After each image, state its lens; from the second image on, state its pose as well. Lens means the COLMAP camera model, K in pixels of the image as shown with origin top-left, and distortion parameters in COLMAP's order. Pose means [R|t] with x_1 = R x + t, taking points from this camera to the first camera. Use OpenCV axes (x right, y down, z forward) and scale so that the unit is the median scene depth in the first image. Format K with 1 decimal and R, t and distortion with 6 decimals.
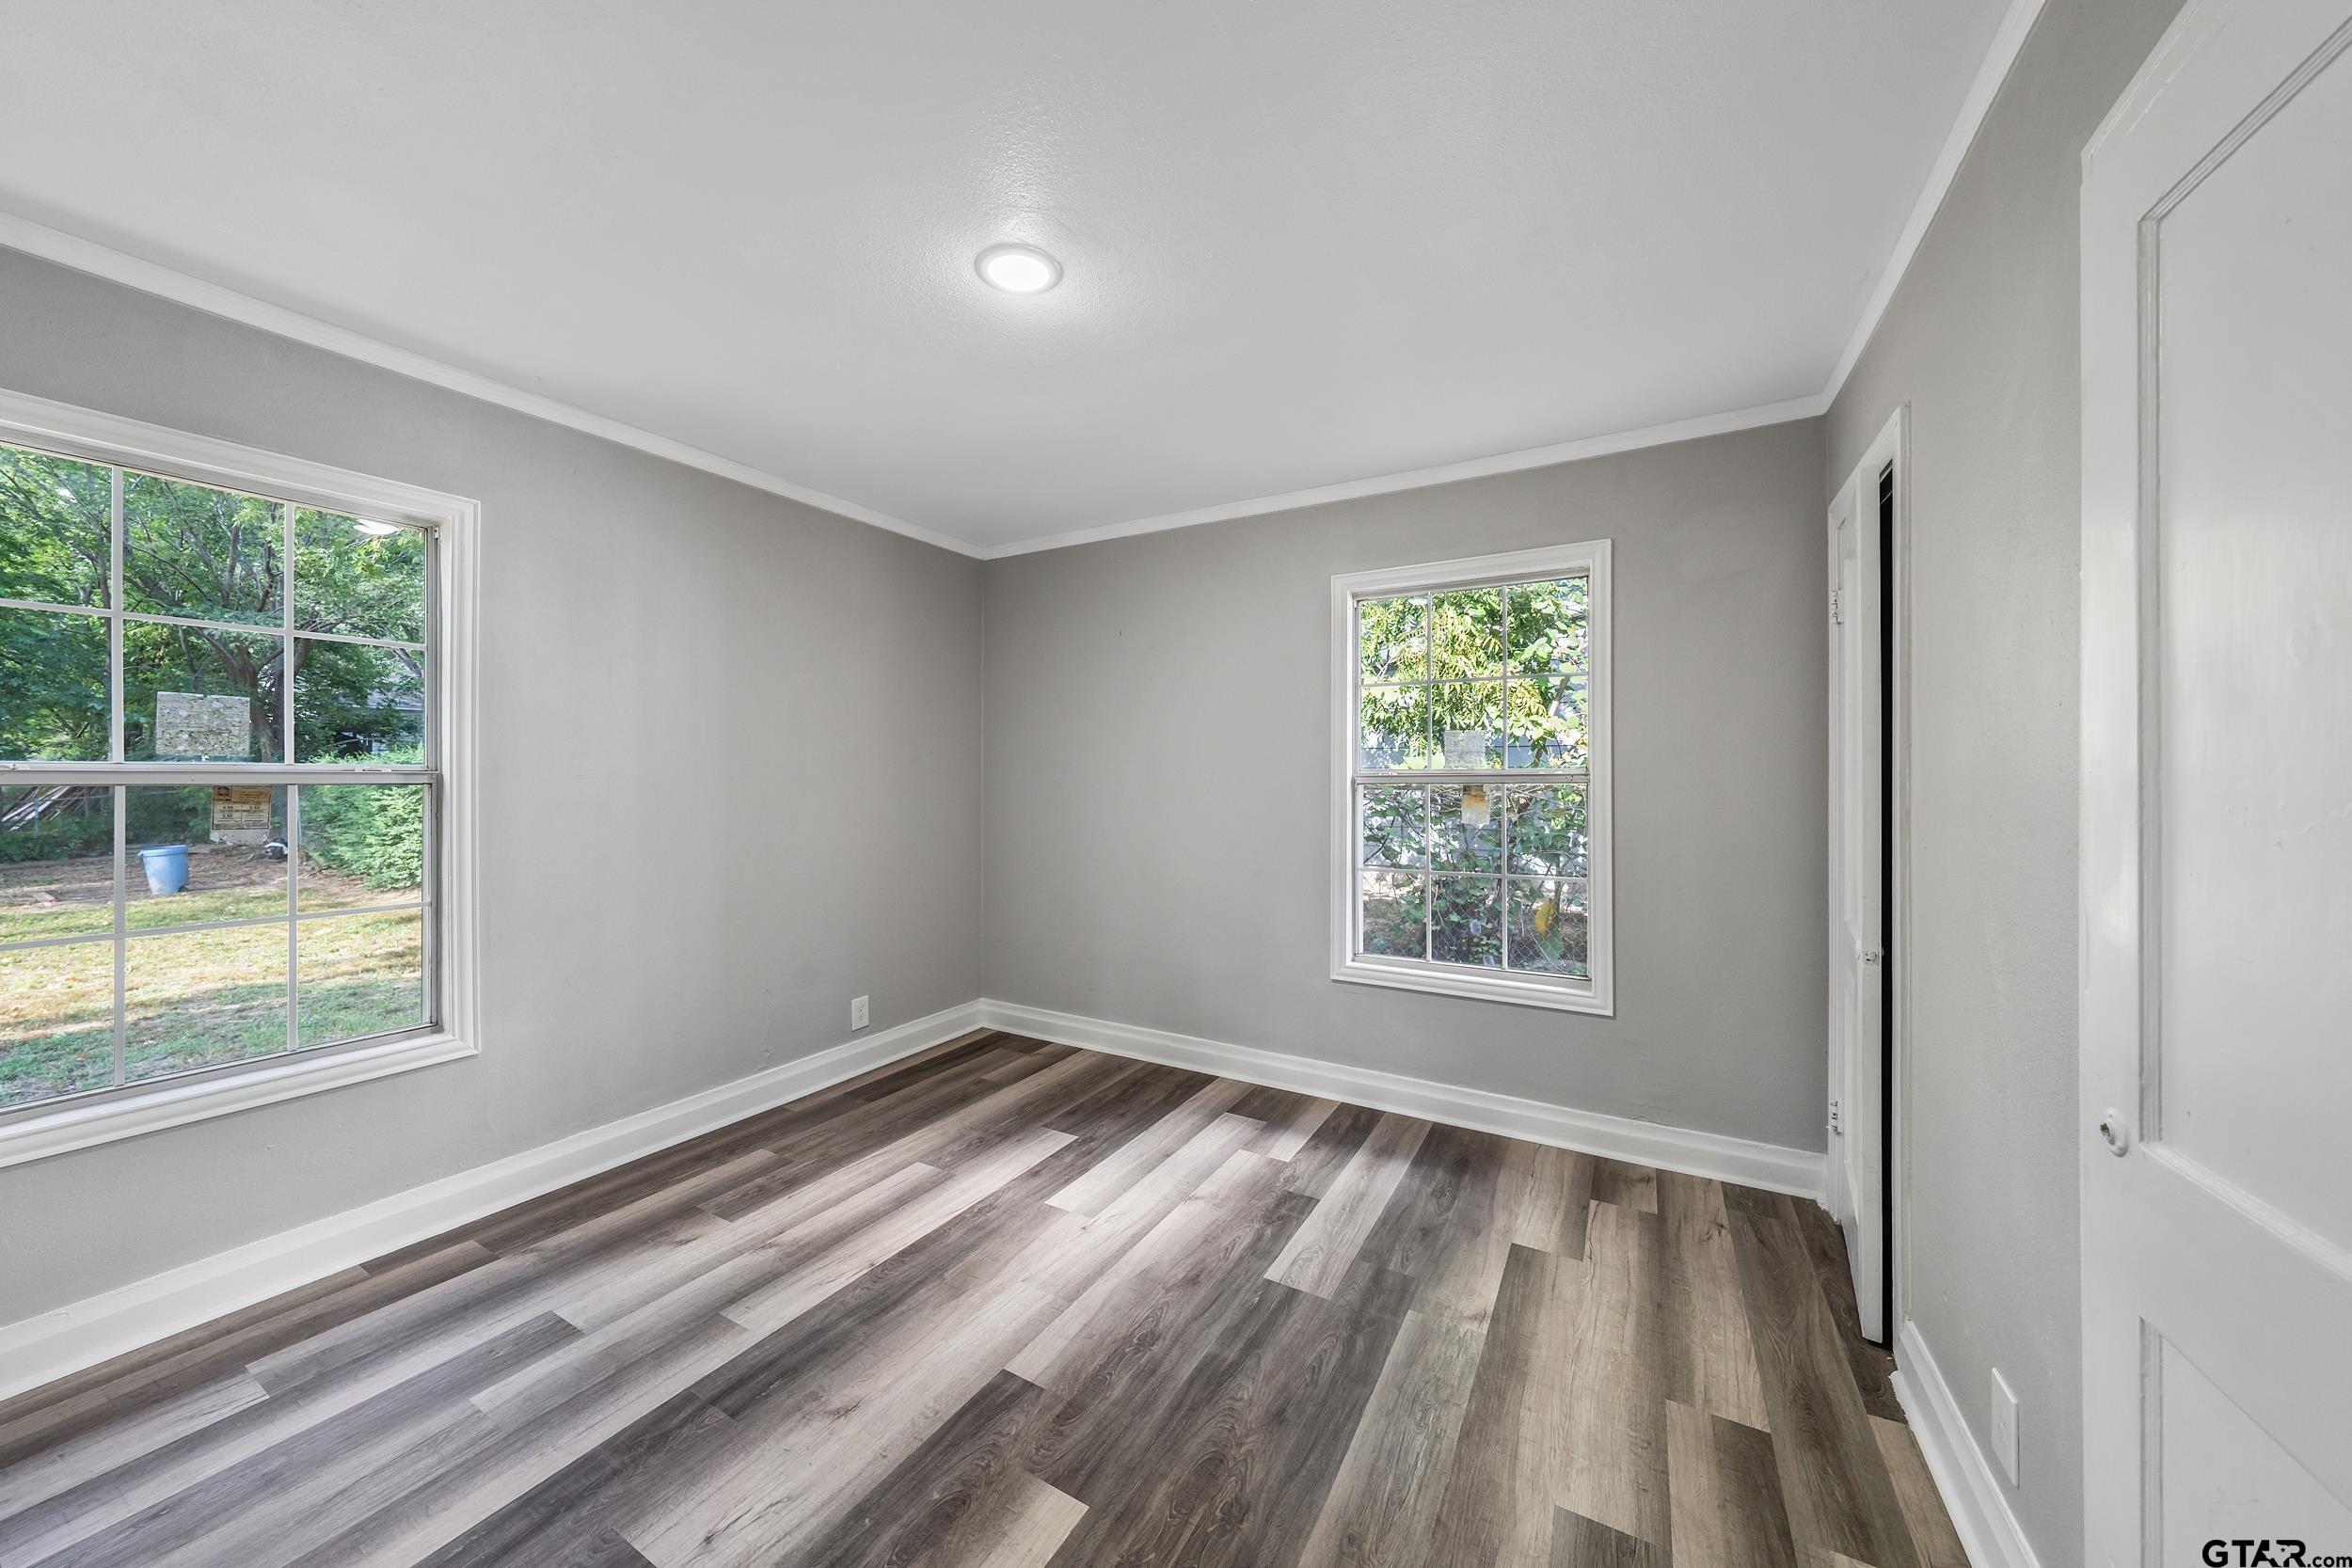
lens RADIAL K [[817.9, 0, 1189.6], [0, 817.9, 775.6], [0, 0, 1]] dist [-0.002808, -0.000171]
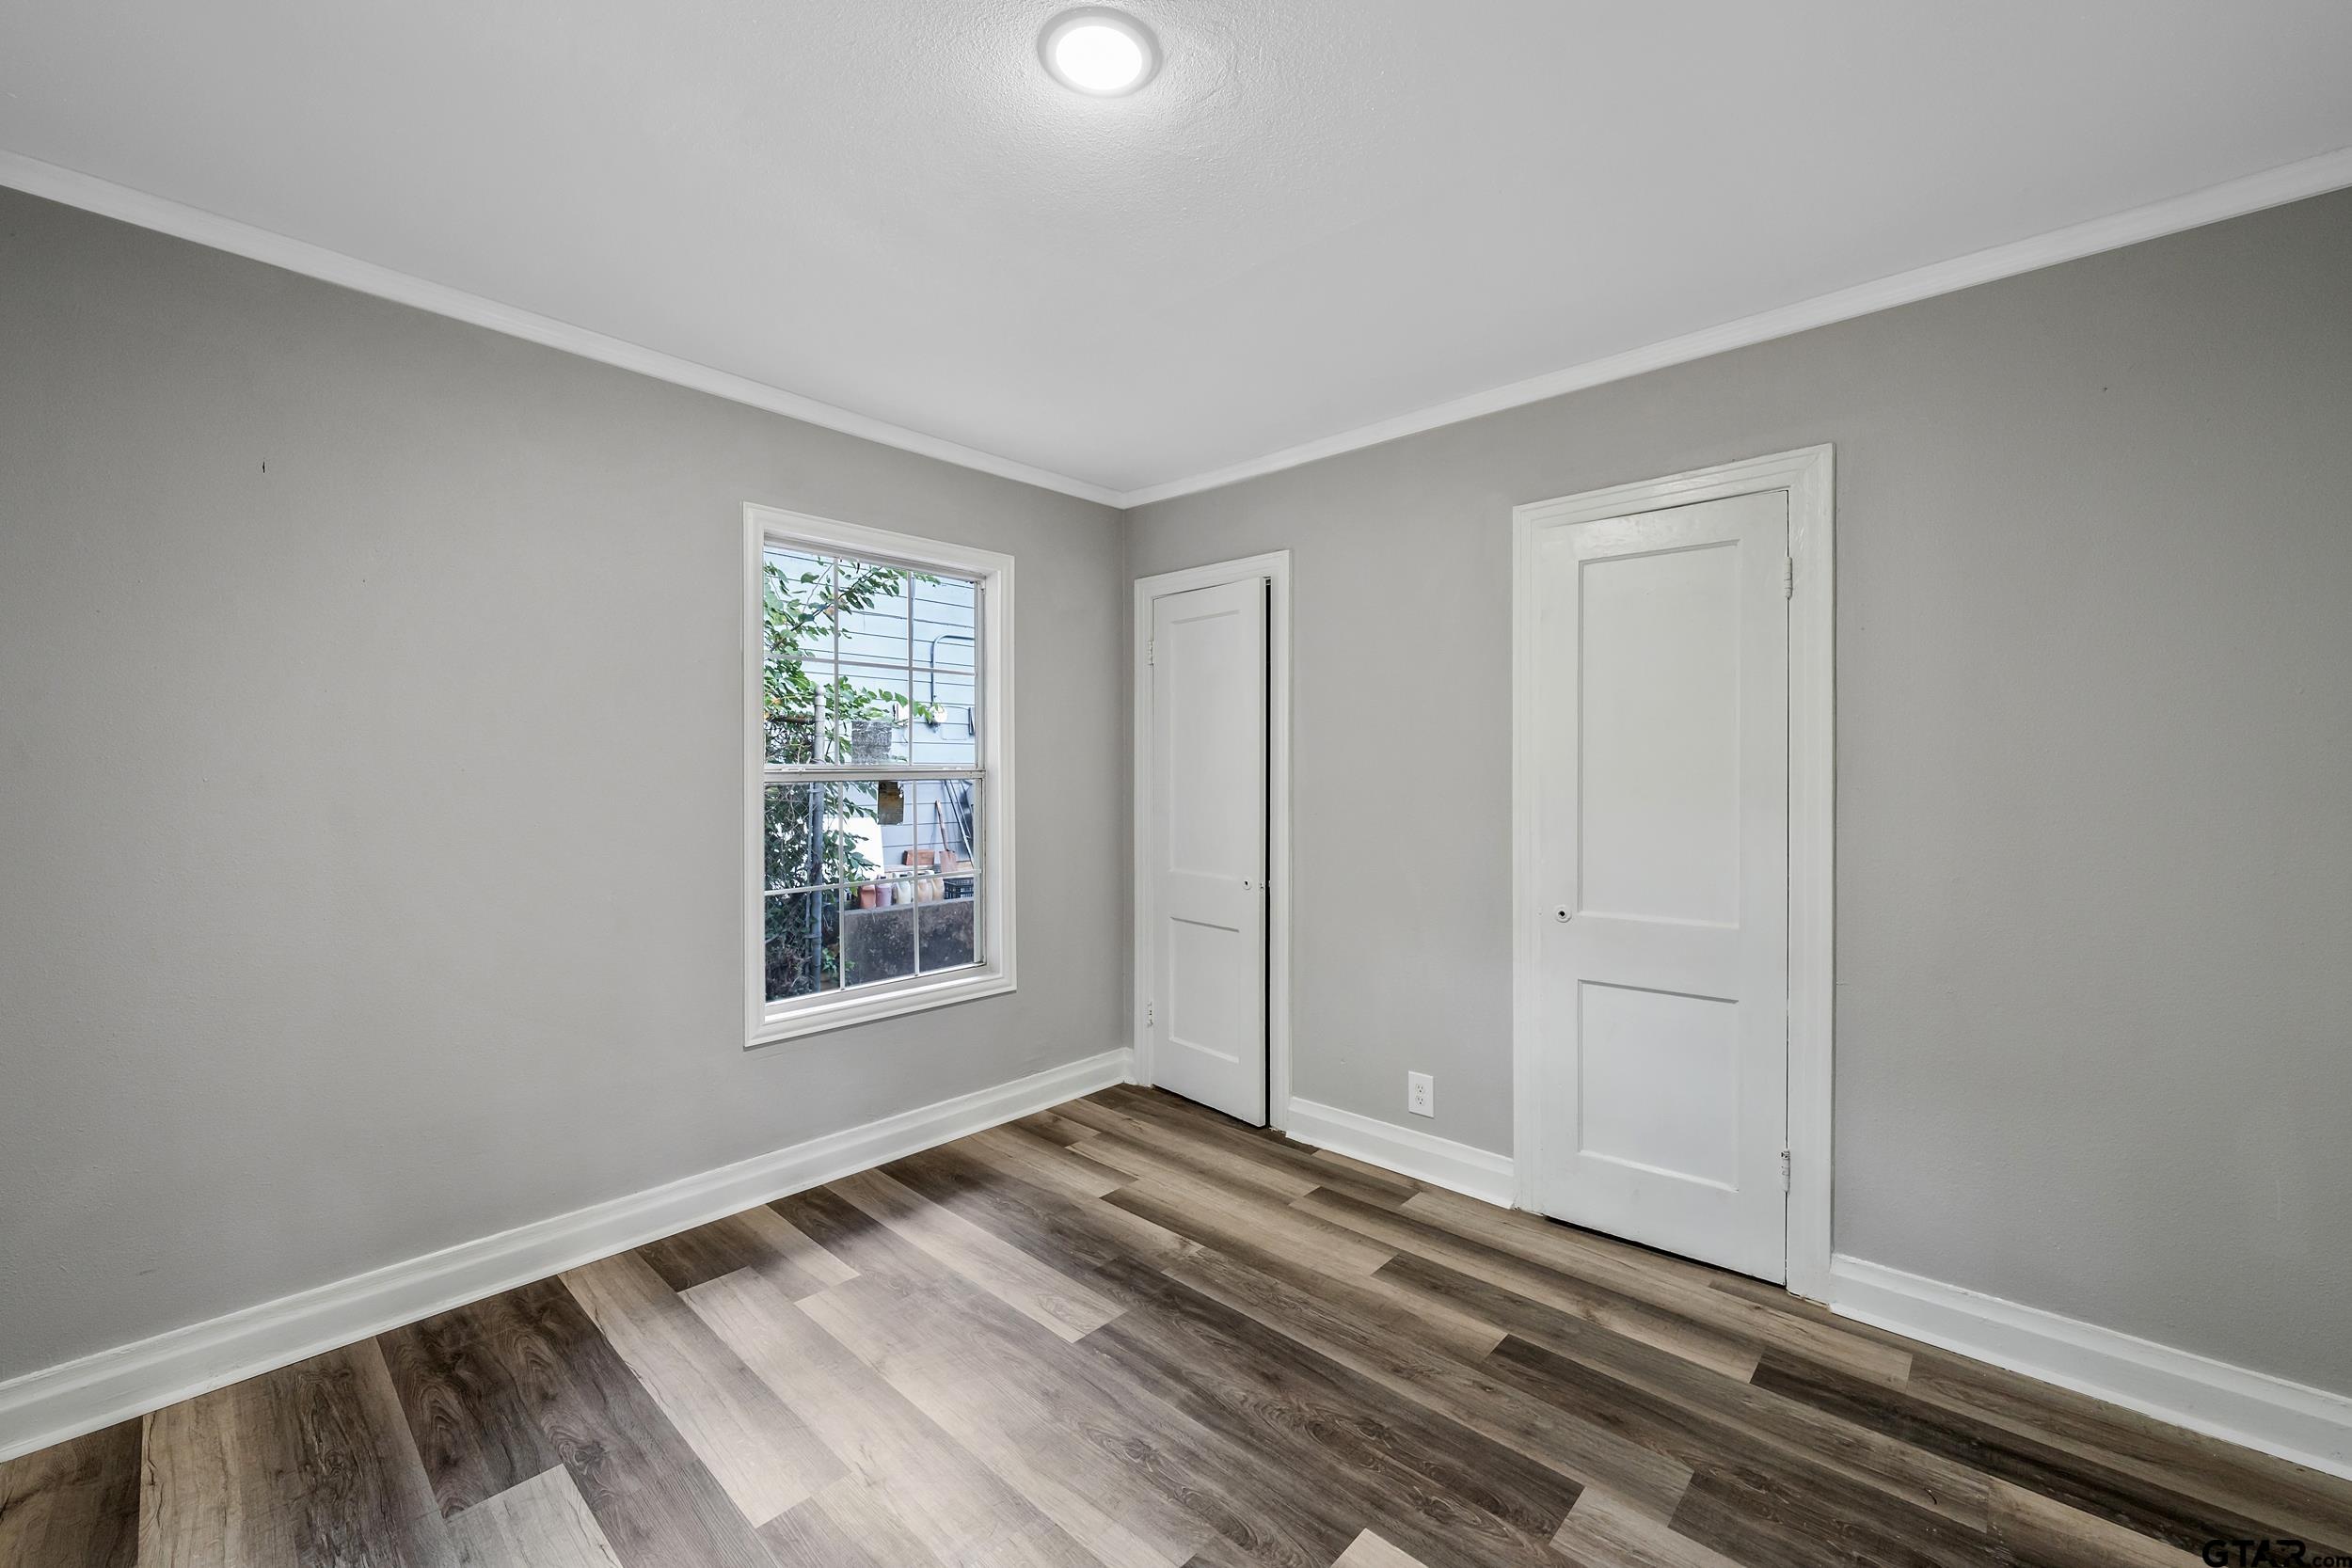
lens RADIAL K [[904.2, 0, 1185.5], [0, 904.2, 774.3], [0, 0, 1]] dist [0.000022, -0.000055]
pose [[0.240117, -0.005485, 0.970728, -0.685137], [0.000902, 0.999985, 0.005427, -0.007298], [-0.970743, -0.000427, 0.240119, 0.532678]]
